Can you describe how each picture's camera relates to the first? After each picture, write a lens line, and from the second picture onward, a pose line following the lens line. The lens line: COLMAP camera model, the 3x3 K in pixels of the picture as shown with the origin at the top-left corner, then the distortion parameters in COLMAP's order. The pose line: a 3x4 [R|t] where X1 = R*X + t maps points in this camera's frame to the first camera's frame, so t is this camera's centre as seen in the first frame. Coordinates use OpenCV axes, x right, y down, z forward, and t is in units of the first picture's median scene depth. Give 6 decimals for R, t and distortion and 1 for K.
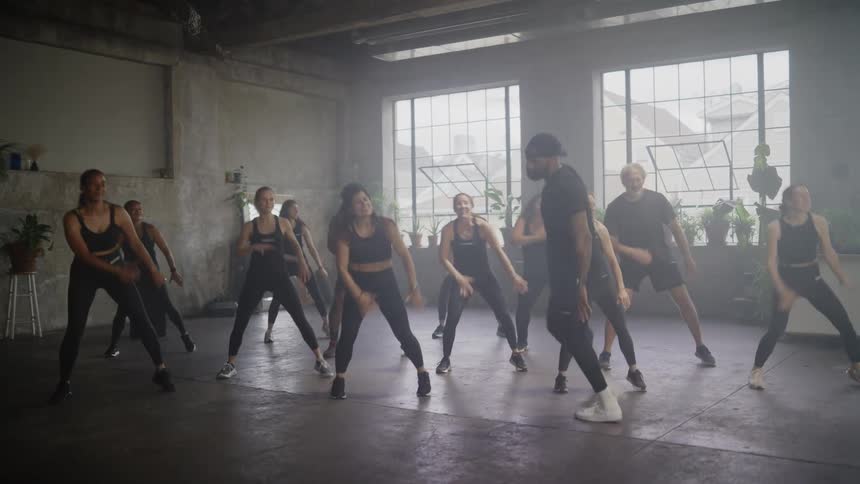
lens RADIAL K [[848.9, 0, 430.0], [0, 848.9, 242.0], [0, 0, 1]] dist [-0.037560, 0.011206]
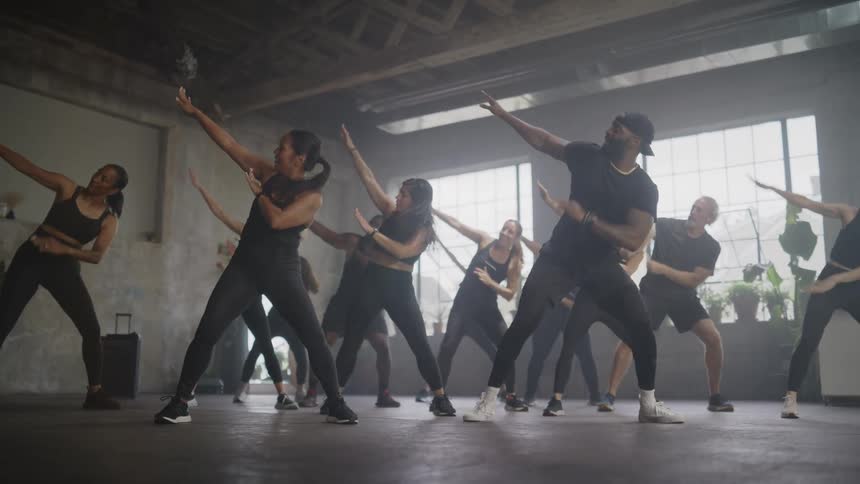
lens RADIAL K [[848.9, 0, 430.0], [0, 848.9, 242.0], [0, 0, 1]] dist [-0.037560, 0.011206]
pose [[0.999721, 0.016030, -0.017371, 0.011419], [-0.018831, 0.984317, -0.175400, 0.084939], [0.014287, 0.175678, 0.984344, 0.081067]]
